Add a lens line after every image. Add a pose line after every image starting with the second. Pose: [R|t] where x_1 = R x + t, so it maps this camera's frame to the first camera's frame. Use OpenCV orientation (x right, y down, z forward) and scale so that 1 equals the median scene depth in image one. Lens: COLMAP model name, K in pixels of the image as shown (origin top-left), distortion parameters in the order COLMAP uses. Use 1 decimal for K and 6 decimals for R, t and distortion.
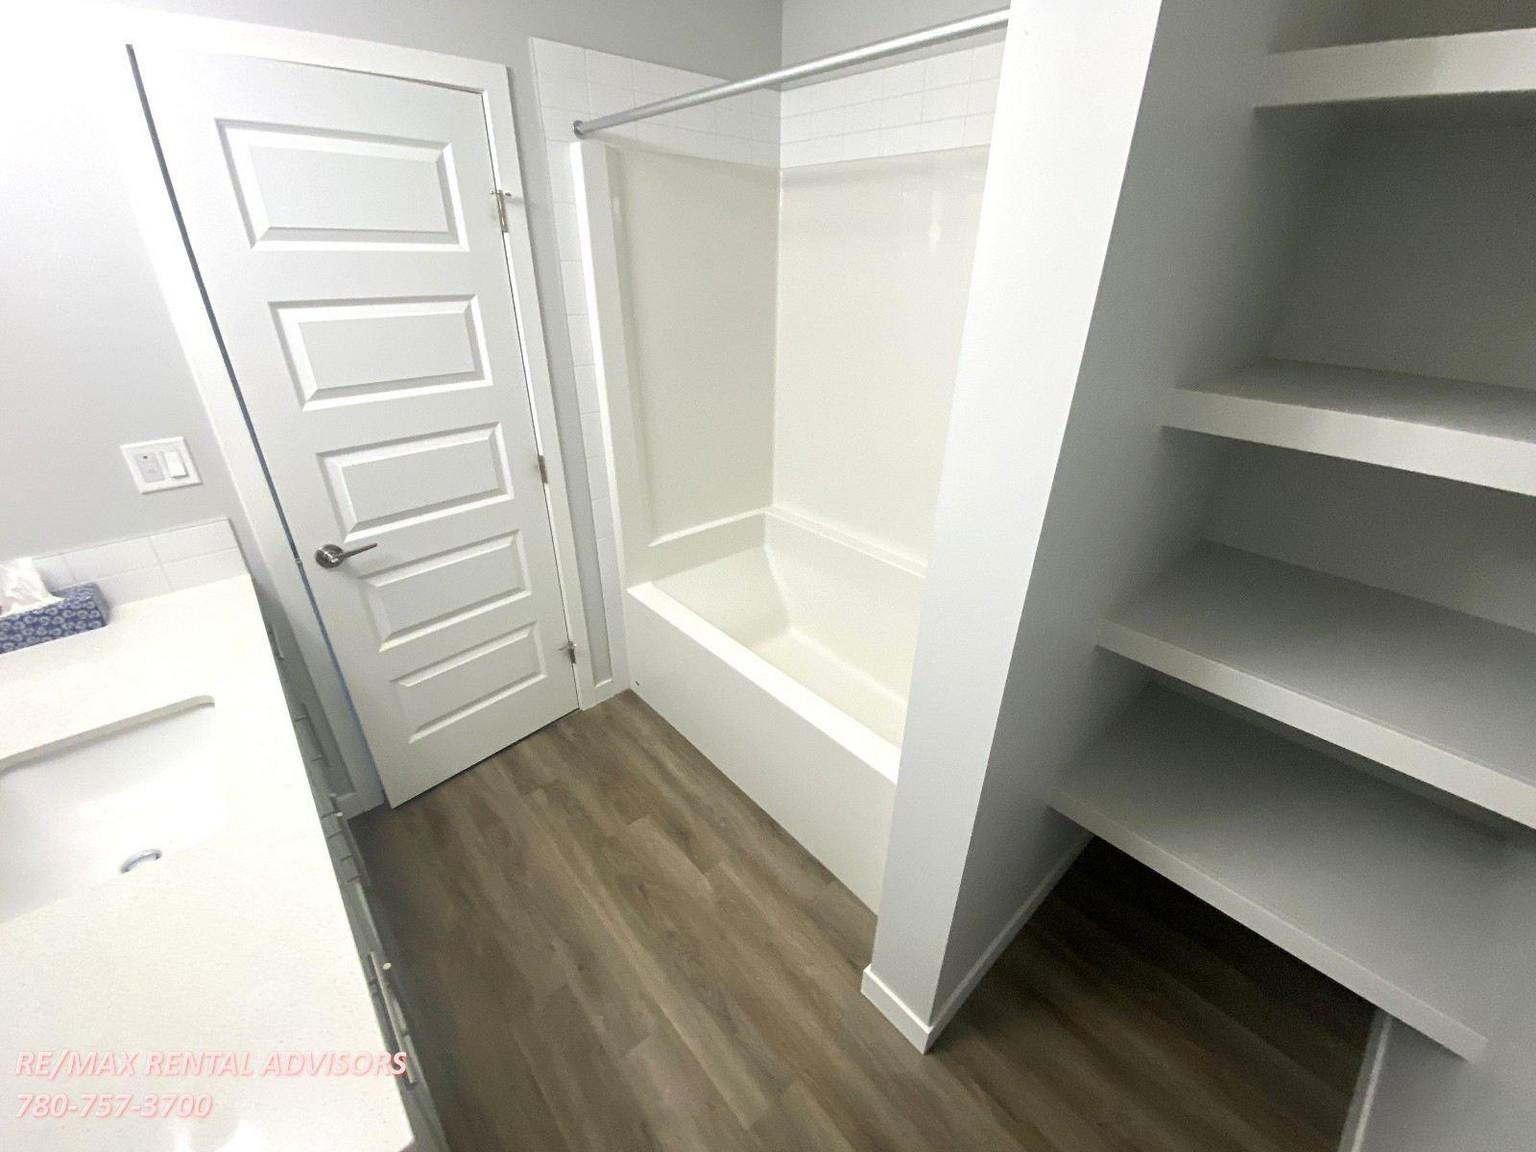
lens RADIAL K [[640.2, 0, 768.0], [0, 640.2, 576.0], [0, 0, 1]] dist [-0.001553, -0.000124]
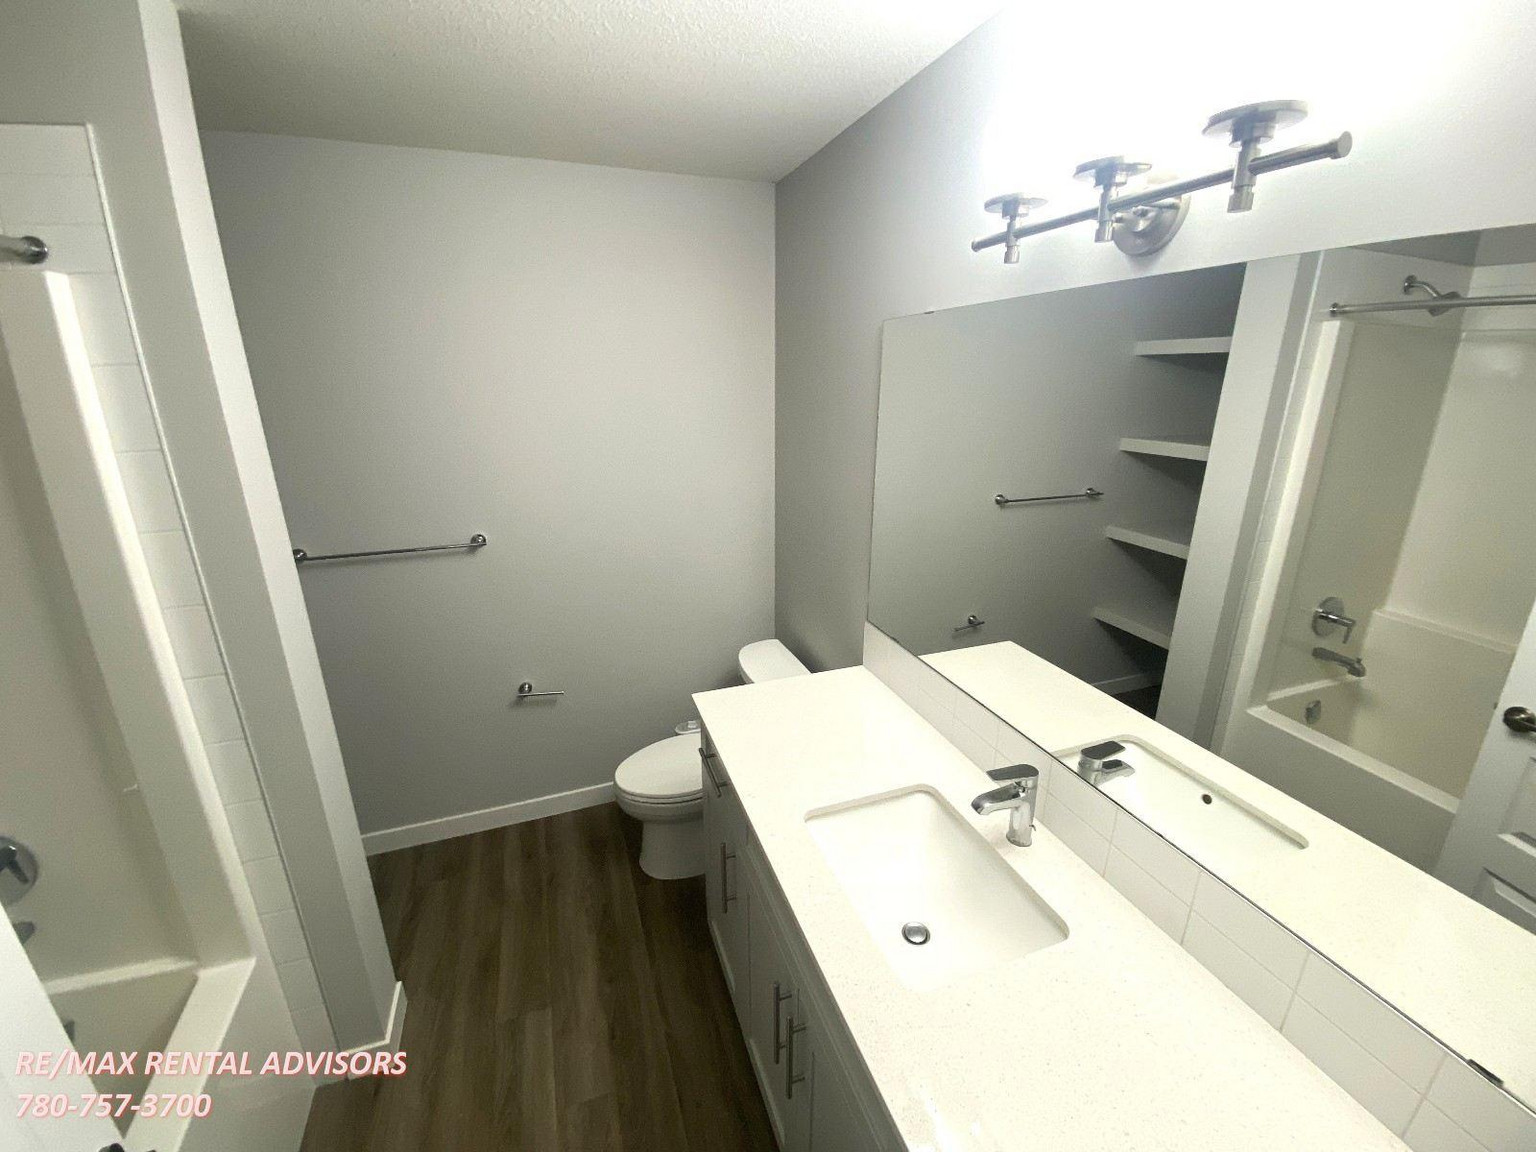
lens RADIAL K [[640.2, 0, 768.0], [0, 640.2, 576.0], [0, 0, 1]] dist [-0.001553, -0.000124]
pose [[-0.931016, -0.115288, 0.346292, -0.754062], [0.163496, 0.716542, 0.678113, -0.592679], [-0.326311, 0.687951, -0.648263, 0.988105]]
